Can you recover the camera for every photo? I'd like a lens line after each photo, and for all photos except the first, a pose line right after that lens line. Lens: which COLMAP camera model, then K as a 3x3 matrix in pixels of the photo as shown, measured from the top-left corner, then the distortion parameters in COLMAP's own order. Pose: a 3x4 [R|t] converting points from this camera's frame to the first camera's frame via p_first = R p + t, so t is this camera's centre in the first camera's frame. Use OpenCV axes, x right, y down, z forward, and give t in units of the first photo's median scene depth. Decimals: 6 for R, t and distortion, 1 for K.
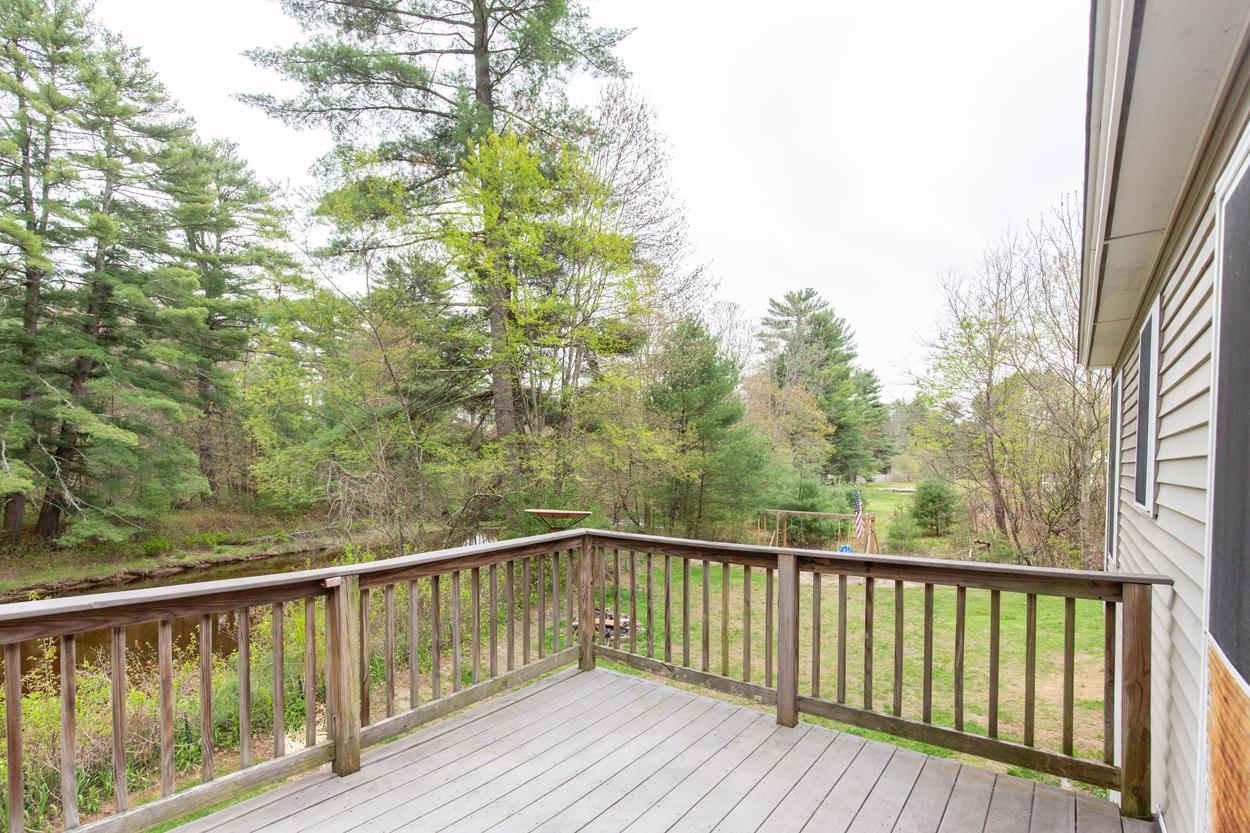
lens RADIAL K [[592.7, 0, 591.3], [0, 592.7, 475.5], [0, 0, 1]] dist [-0.003757, 0.001514]
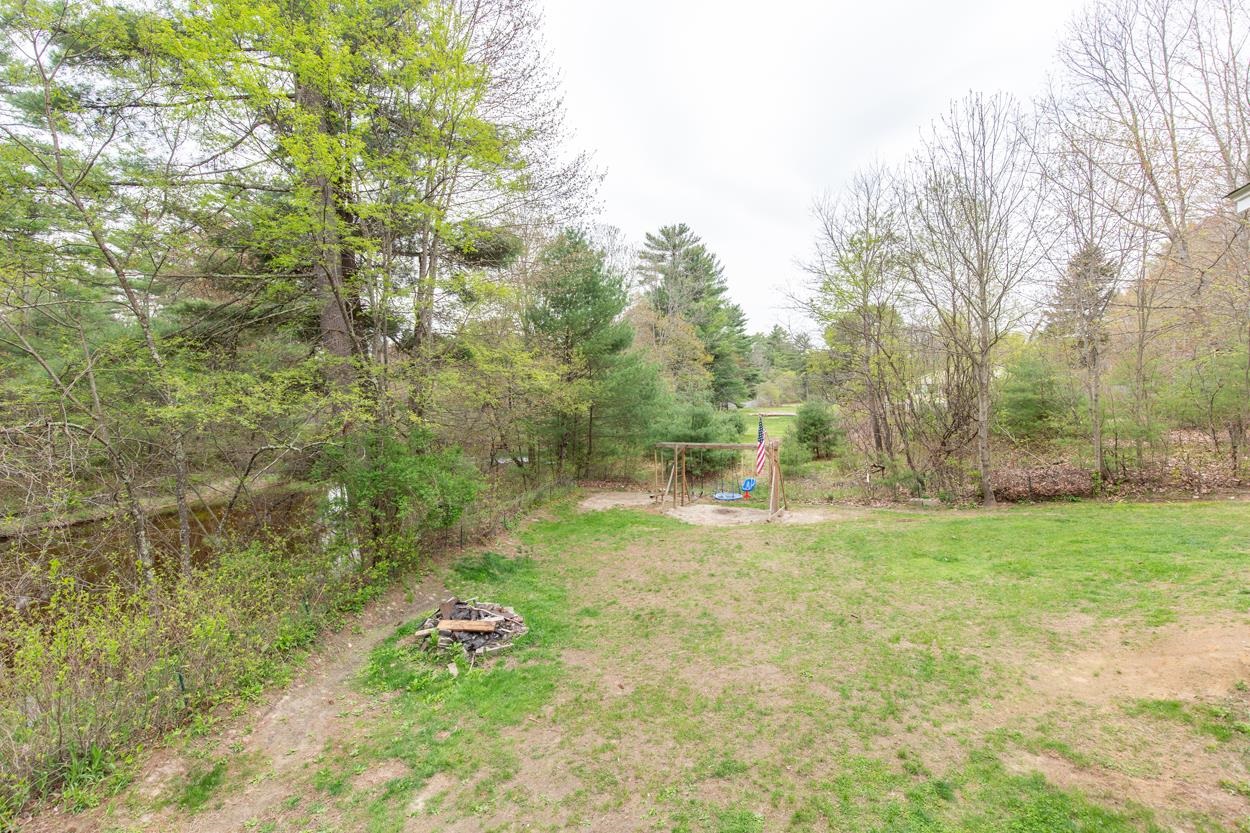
lens RADIAL K [[565.7, 0, 620.1], [0, 565.7, 421.8], [0, 0, 1]] dist [0.009245, 0.001383]
pose [[0.969531, -0.041001, 0.241512, 0.012438], [0.035372, 0.998993, 0.027600, -0.000228], [-0.242401, -0.018216, 0.970005, 0.089924]]
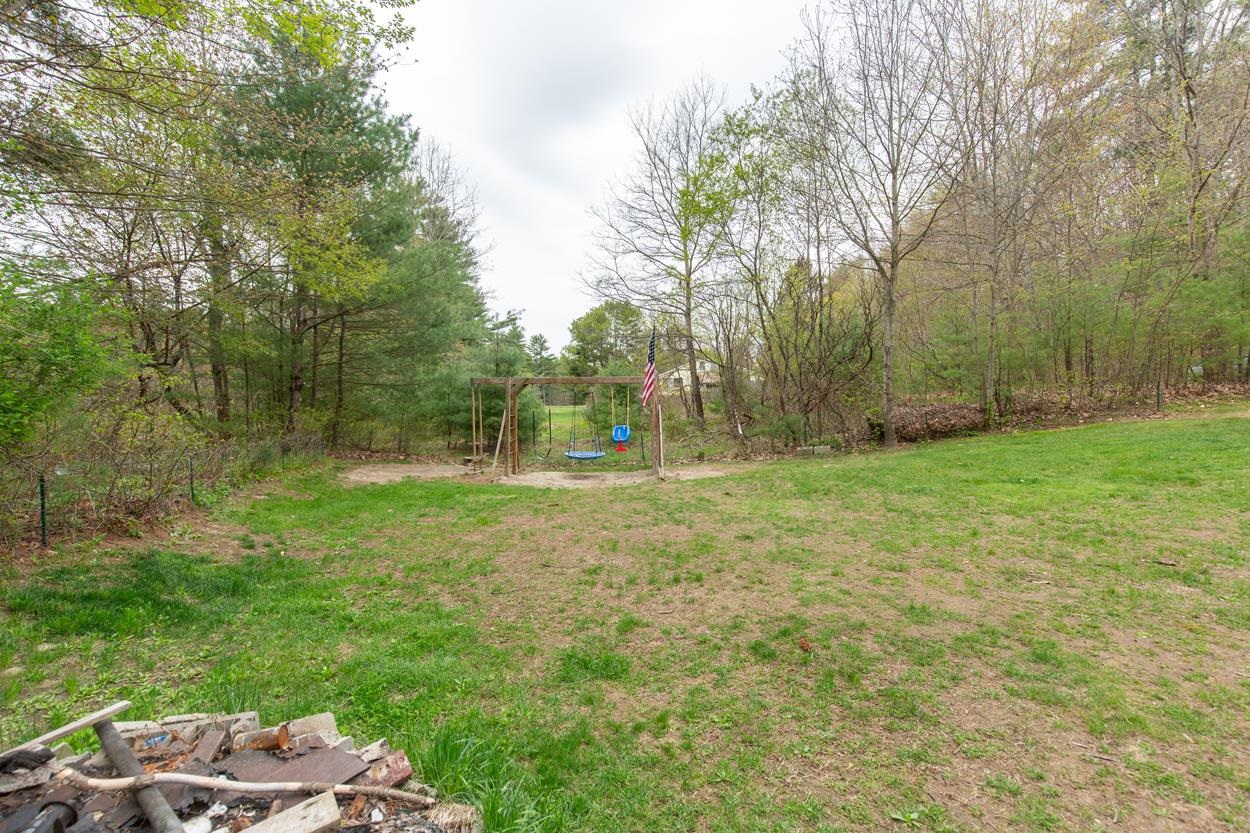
lens RADIAL K [[592.7, 0, 628.7], [0, 592.7, 416.7], [0, 0, 1]] dist [-0.003757, 0.001514]
pose [[0.747440, -0.033941, 0.663462, 0.009259], [0.029812, 0.999402, 0.017542, 0.044712], [-0.663661, 0.006668, 0.748004, 0.236761]]
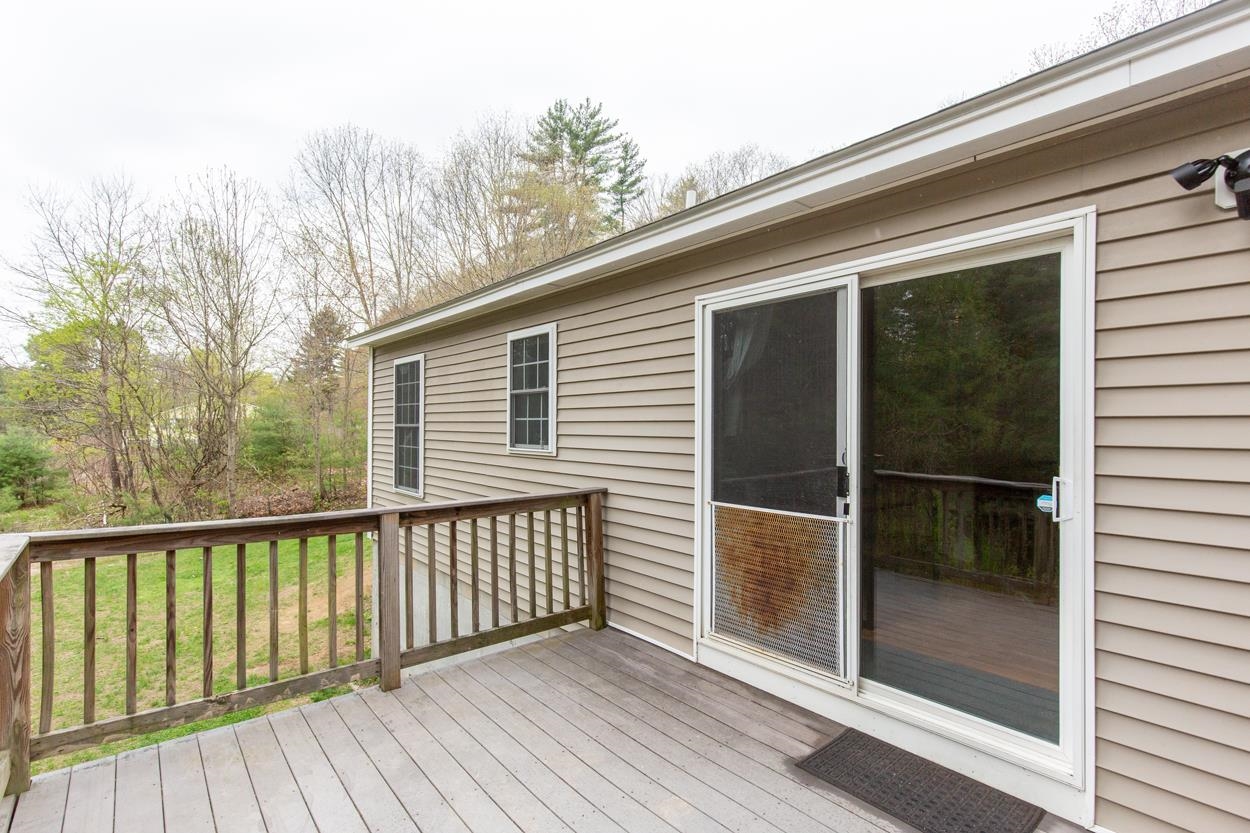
lens RADIAL K [[592.7, 0, 620.2], [0, 592.7, 418.0], [0, 0, 1]] dist [-0.003757, 0.001514]
pose [[0.182398, 0.014112, 0.983124, -0.042432], [0.007761, 0.999845, -0.015791, -0.000452], [-0.983194, 0.010510, 0.182260, 0.033283]]
